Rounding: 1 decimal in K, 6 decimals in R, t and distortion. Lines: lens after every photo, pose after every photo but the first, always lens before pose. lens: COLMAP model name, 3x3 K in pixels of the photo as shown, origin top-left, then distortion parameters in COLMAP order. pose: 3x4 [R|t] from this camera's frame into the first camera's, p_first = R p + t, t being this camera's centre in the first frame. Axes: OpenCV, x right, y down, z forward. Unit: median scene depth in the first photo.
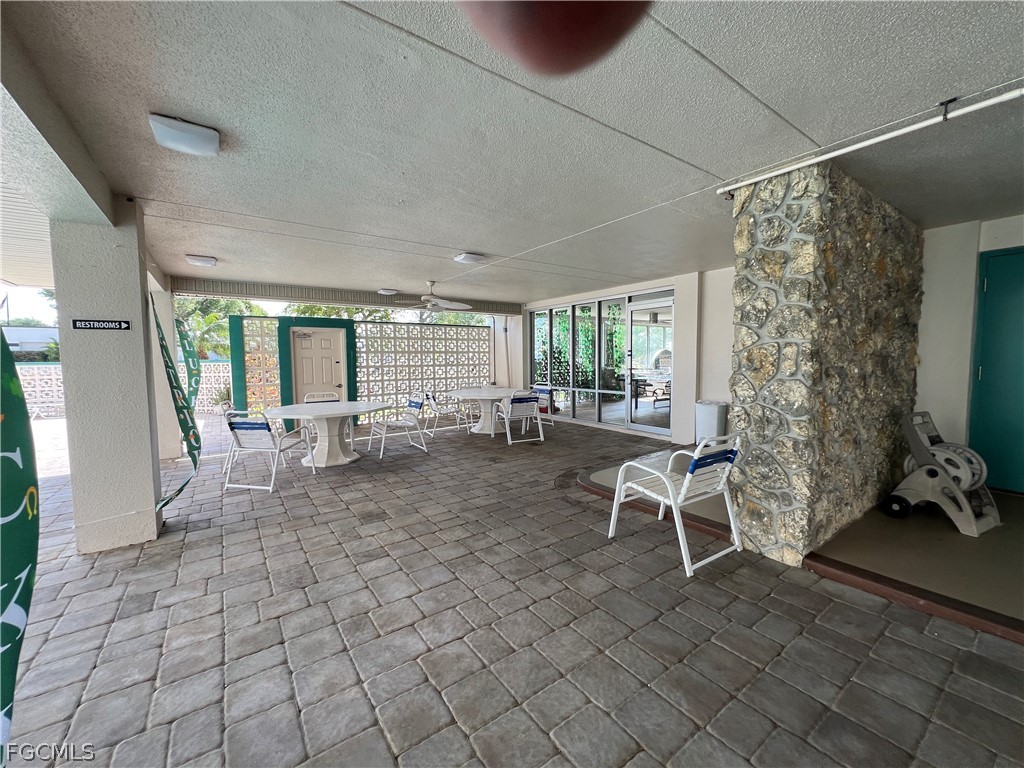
lens RADIAL K [[411.4, 0, 510.0], [0, 411.4, 384.4], [0, 0, 1]] dist [-0.000590, 0.000399]
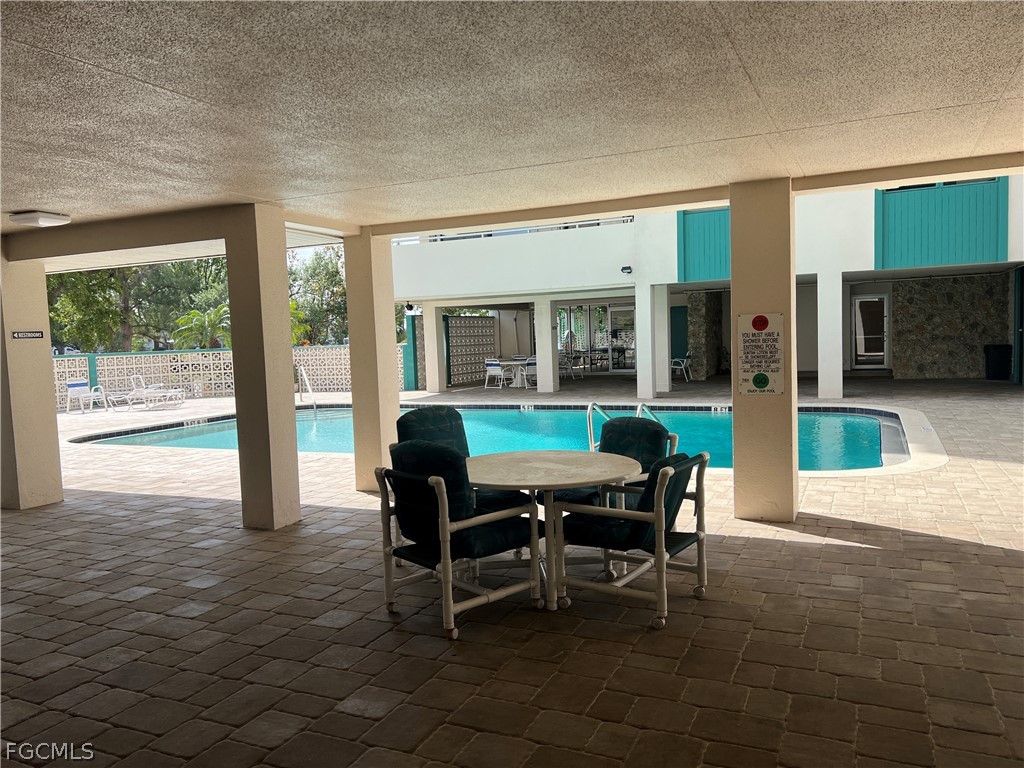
lens RADIAL K [[770.1, 0, 512.0], [0, 770.1, 384.0], [0, 0, 1]] dist [0.008734, 0.002917]
pose [[0.865745, -0.044944, 0.498463, -4.095846], [0.055624, 0.998430, -0.006586, 0.335609], [-0.497384, 0.033428, 0.866886, -4.026597]]
